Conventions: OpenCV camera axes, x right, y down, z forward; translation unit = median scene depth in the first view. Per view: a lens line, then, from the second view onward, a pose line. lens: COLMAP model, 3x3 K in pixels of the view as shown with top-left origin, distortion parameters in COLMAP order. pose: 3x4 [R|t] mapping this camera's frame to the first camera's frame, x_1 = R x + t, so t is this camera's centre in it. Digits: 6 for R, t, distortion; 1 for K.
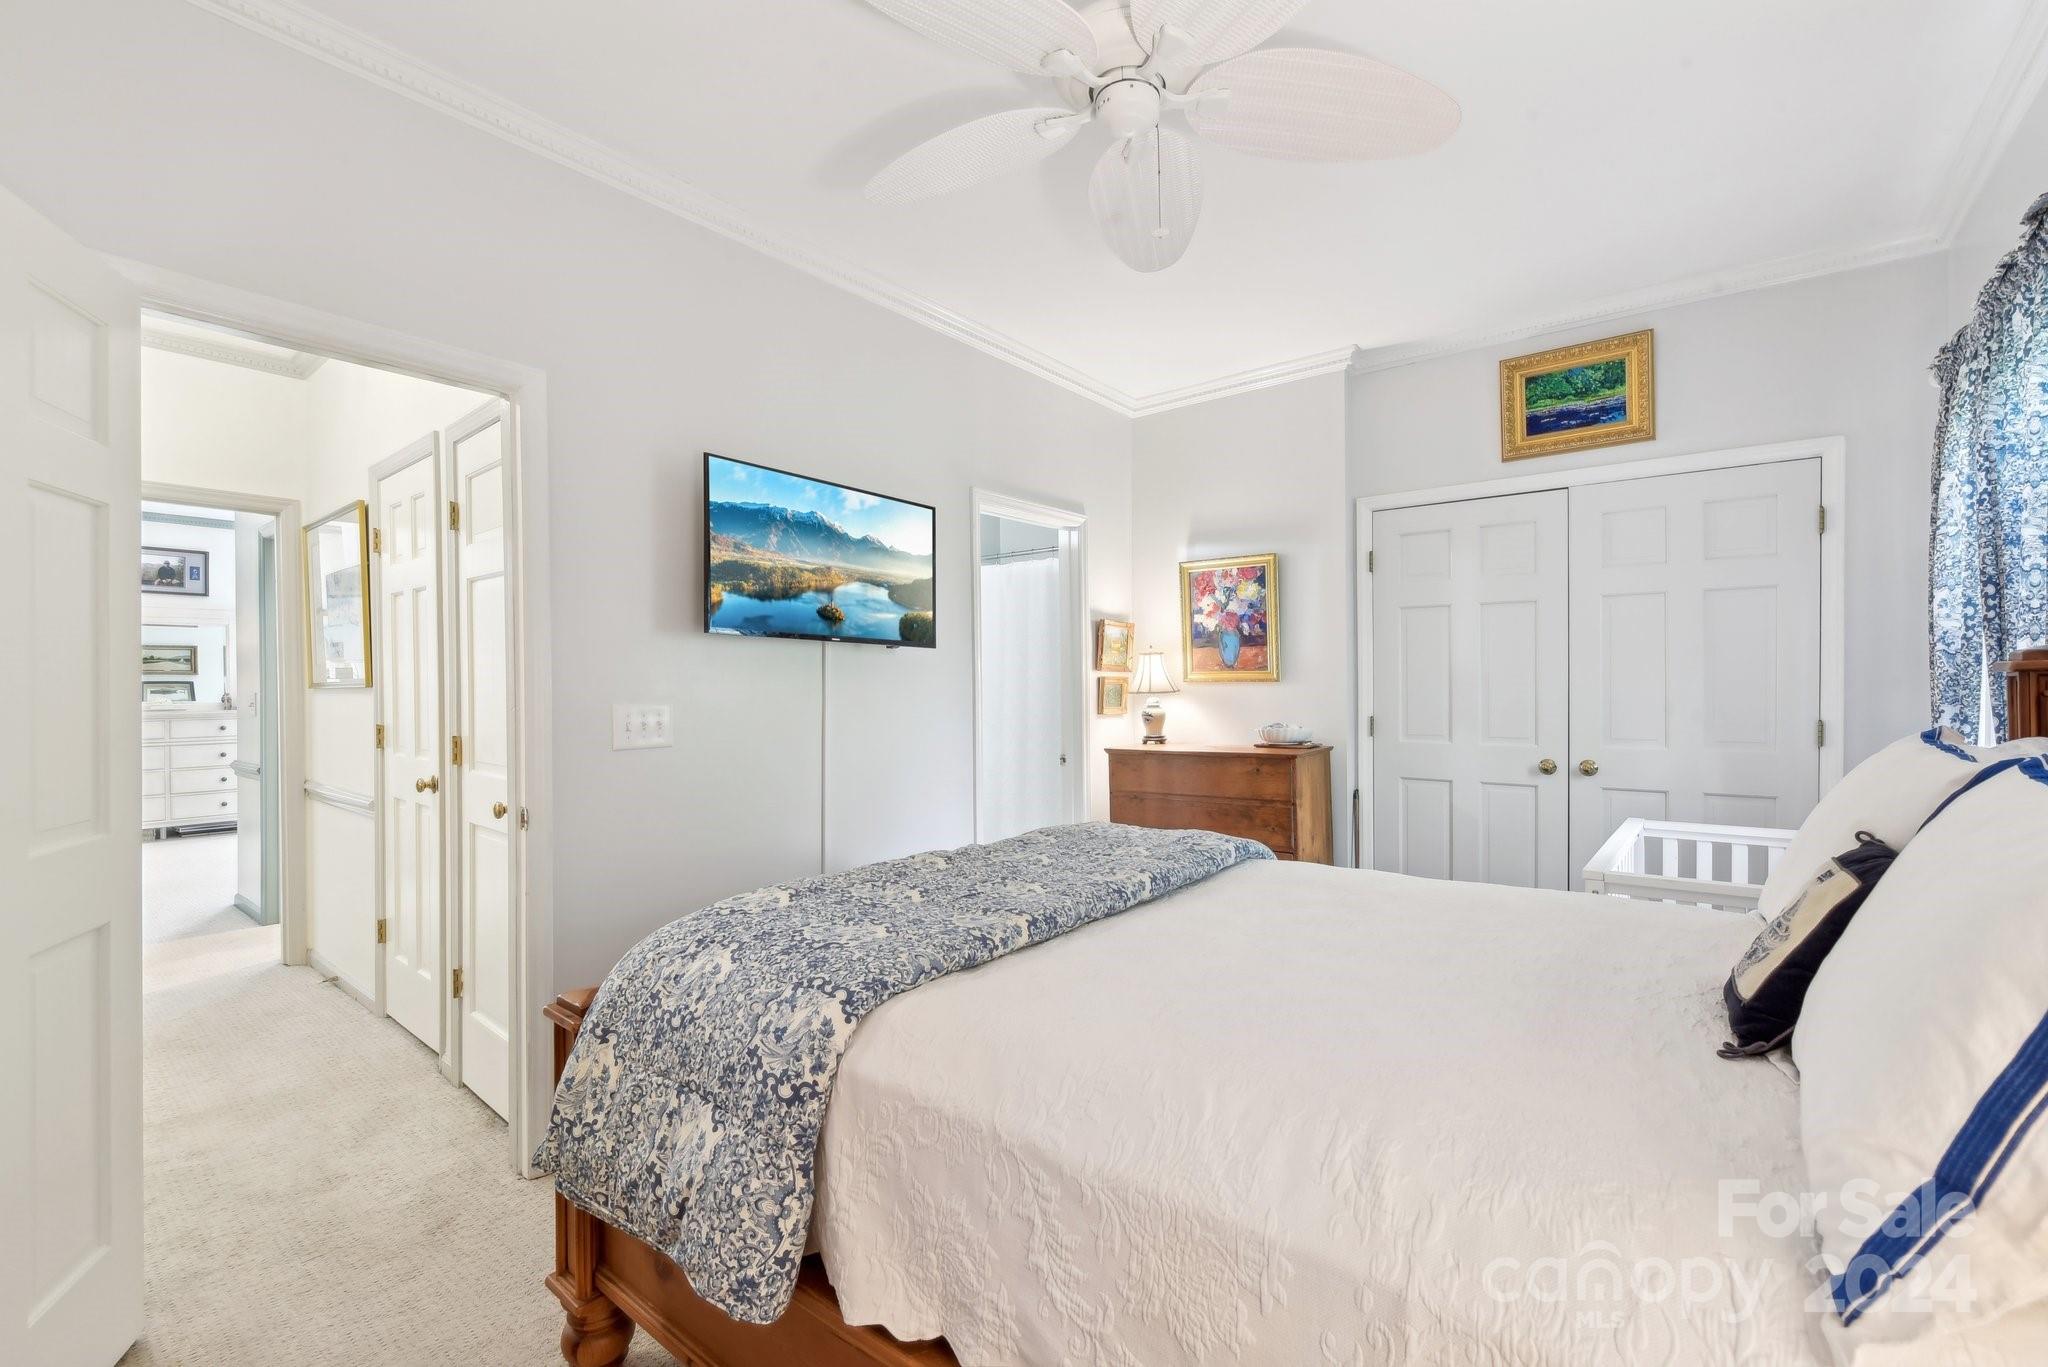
lens RADIAL K [[836.0, 0, 1004.7], [0, 836.0, 683.2], [0, 0, 1]] dist [-0.049465, 0.000085]
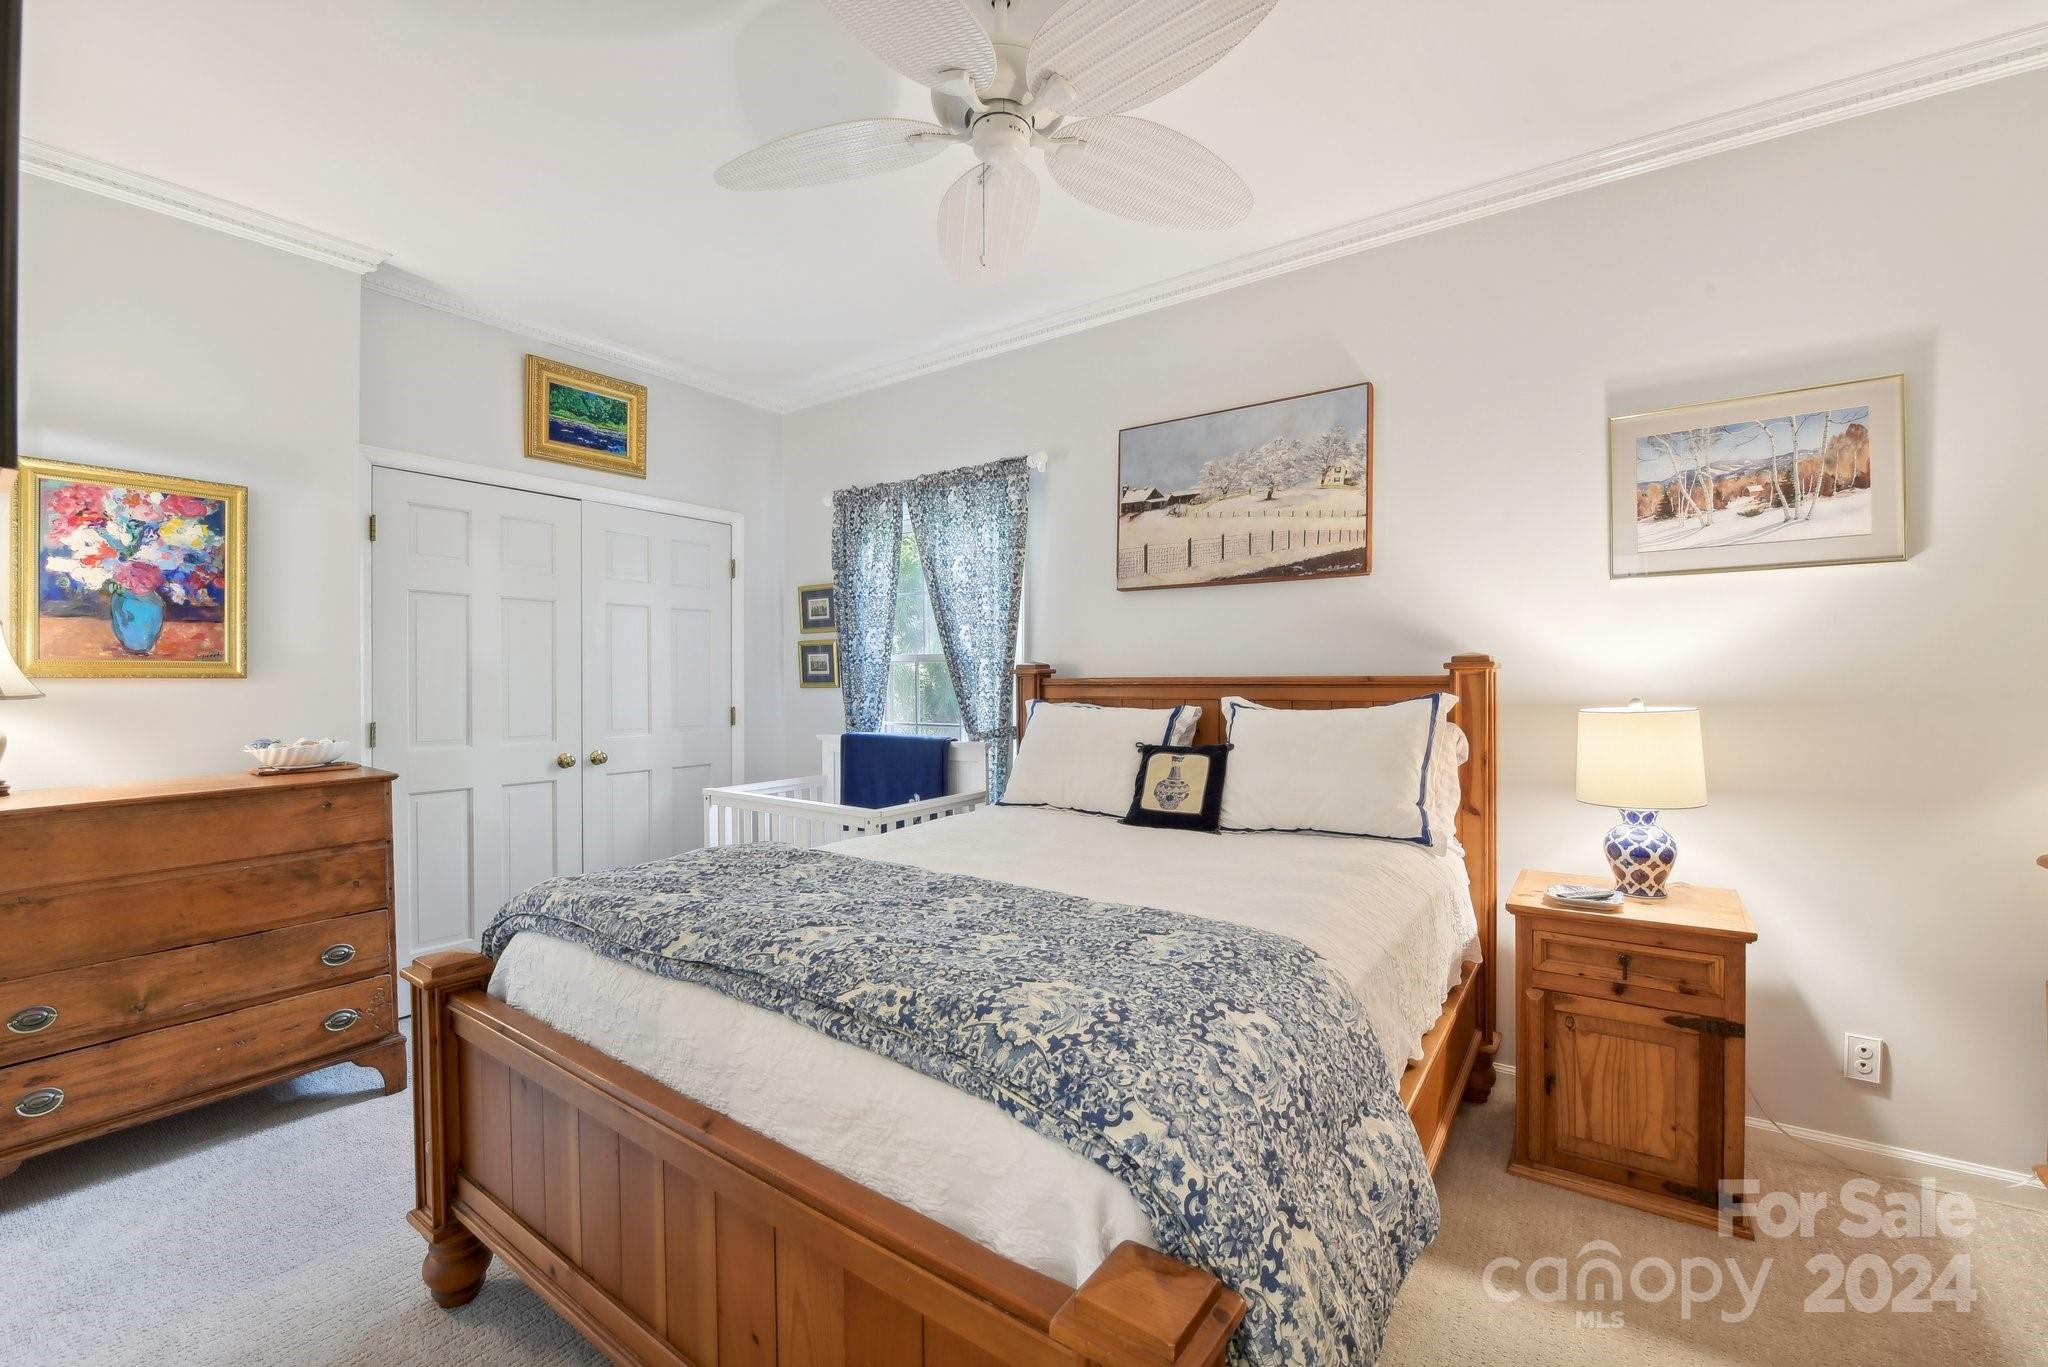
lens RADIAL K [[836.0, 0, 1004.7], [0, 836.0, 683.2], [0, 0, 1]] dist [-0.049465, 0.000085]
pose [[-0.081865, 0.002883, 0.996639, -0.418855], [0.003485, 0.999991, -0.002607, 0.007073], [-0.996637, 0.003260, -0.081874, 0.504043]]
